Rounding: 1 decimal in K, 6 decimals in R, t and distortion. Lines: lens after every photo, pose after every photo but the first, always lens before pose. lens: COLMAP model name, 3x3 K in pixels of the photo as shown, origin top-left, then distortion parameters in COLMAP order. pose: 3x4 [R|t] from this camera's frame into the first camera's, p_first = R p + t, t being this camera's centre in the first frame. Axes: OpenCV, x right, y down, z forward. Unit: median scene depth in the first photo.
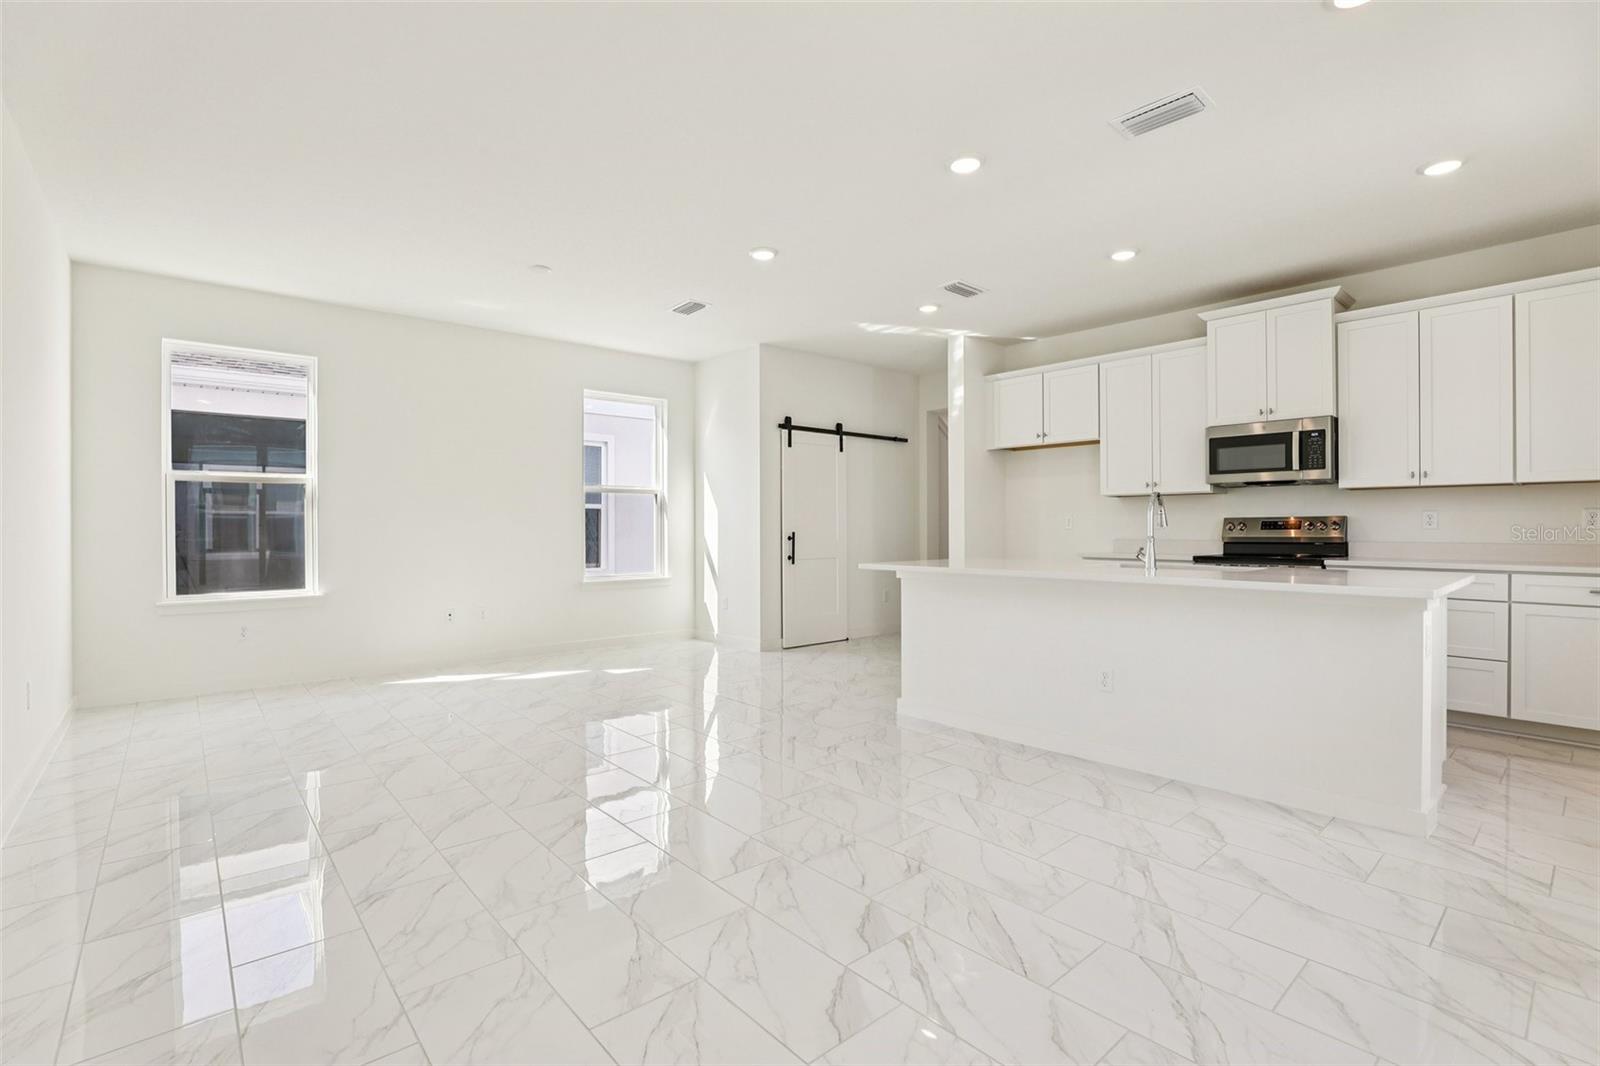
lens RADIAL K [[731.5, 0, 800.4], [0, 731.5, 526.3], [0, 0, 1]] dist [-0.028235, 0.005757]
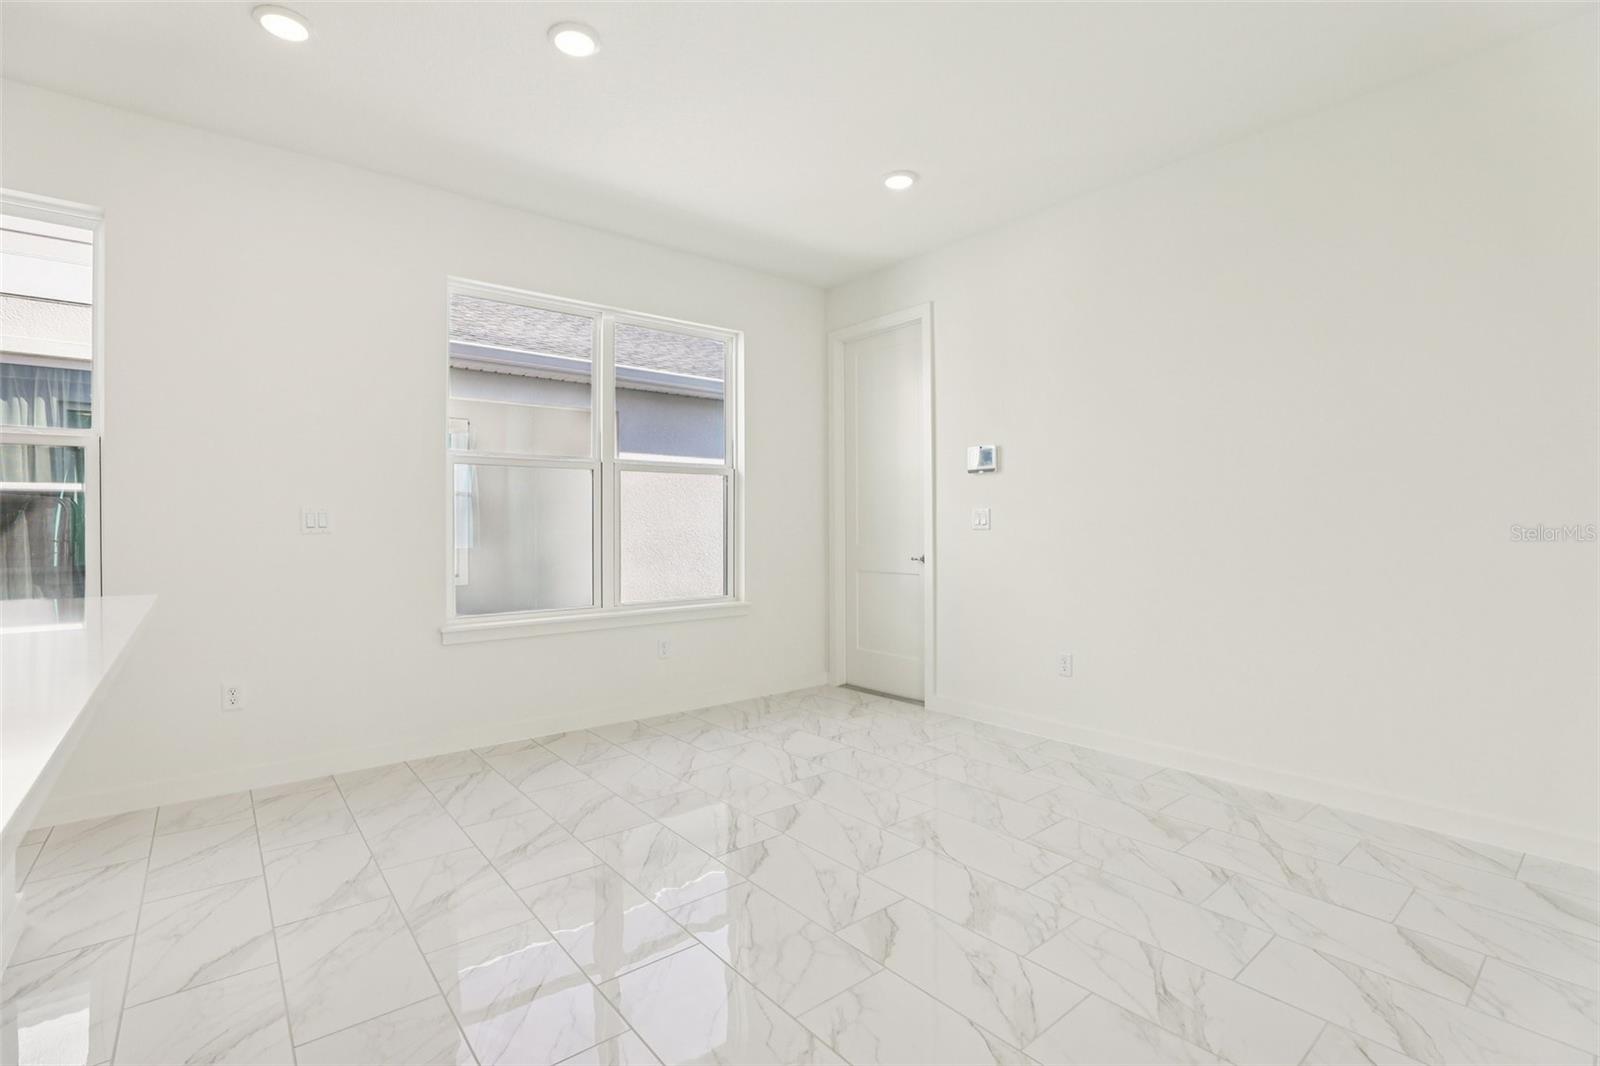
lens RADIAL K [[731.5, 0, 798.5], [0, 731.5, 528.0], [0, 0, 1]] dist [-0.028235, 0.005757]
pose [[-0.999490, 0.006513, 0.031254, -0.004625], [0.006655, 0.999968, 0.004440, 0.000155], [-0.031224, 0.004646, -0.999502, 0.703631]]
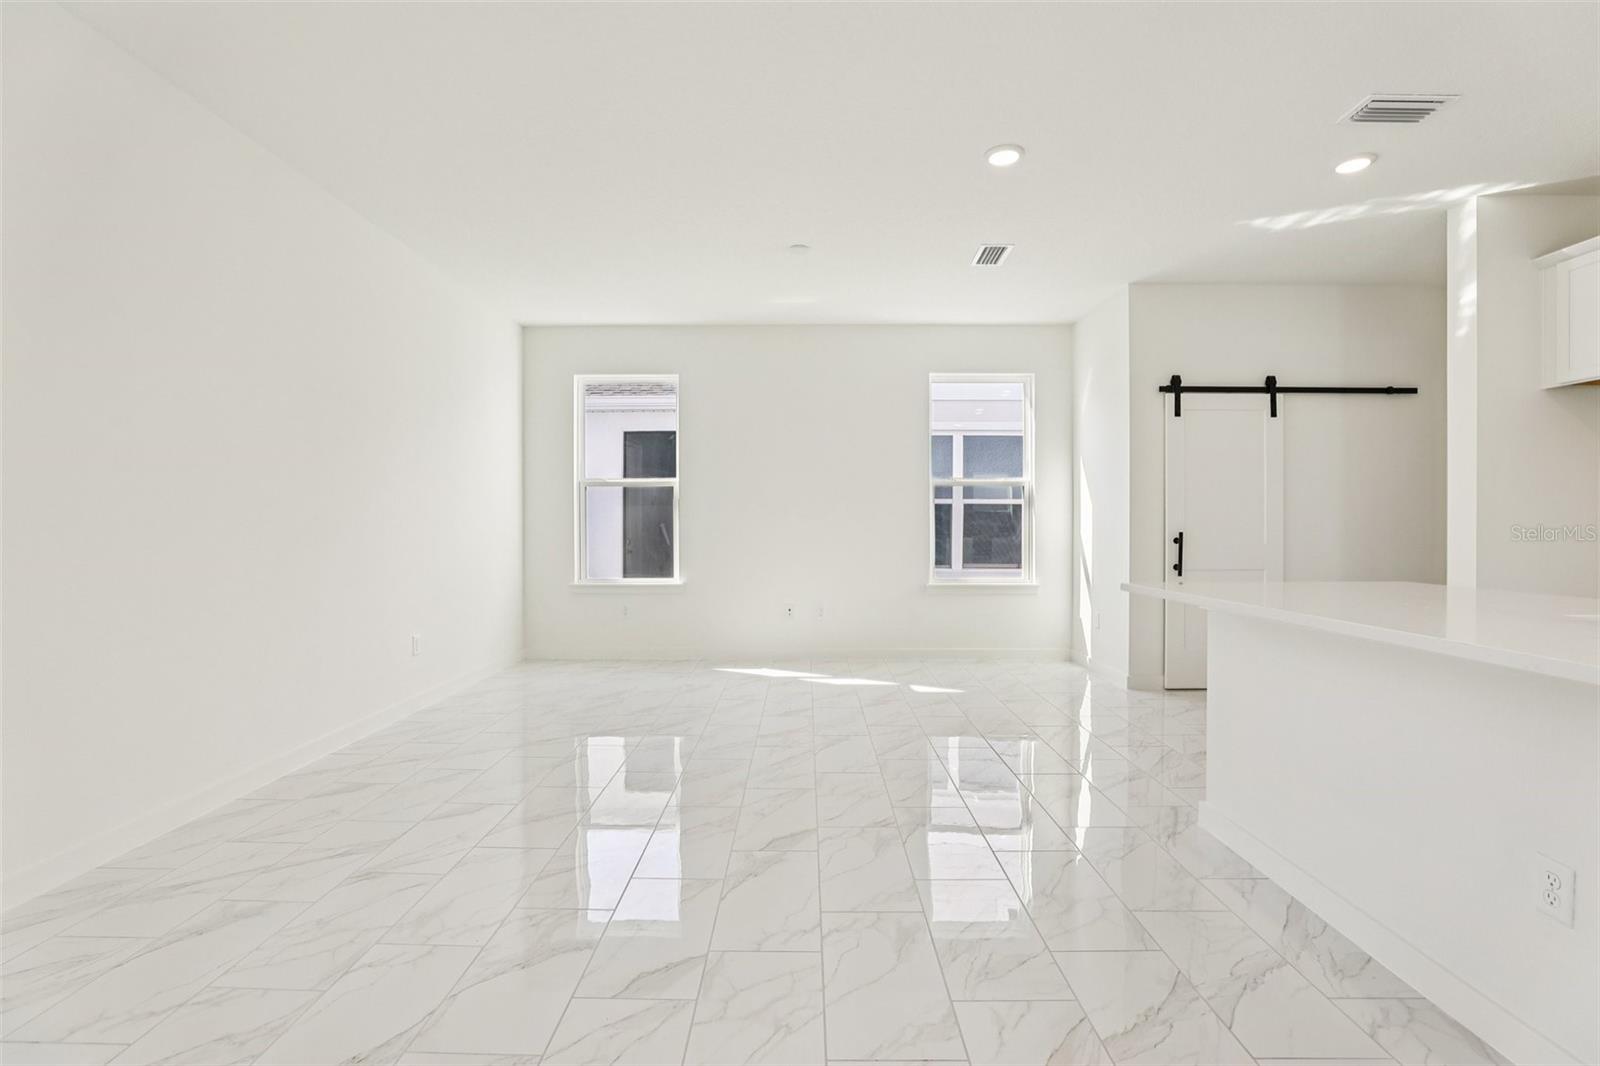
lens RADIAL K [[731.5, 0, 800.7], [0, 731.5, 532.5], [0, 0, 1]] dist [-0.028235, 0.005757]
pose [[0.747952, 0.011148, -0.663659, 0.198371], [-0.001828, 0.999890, 0.014736, -0.002319], [0.663750, -0.009809, 0.747890, 0.216080]]
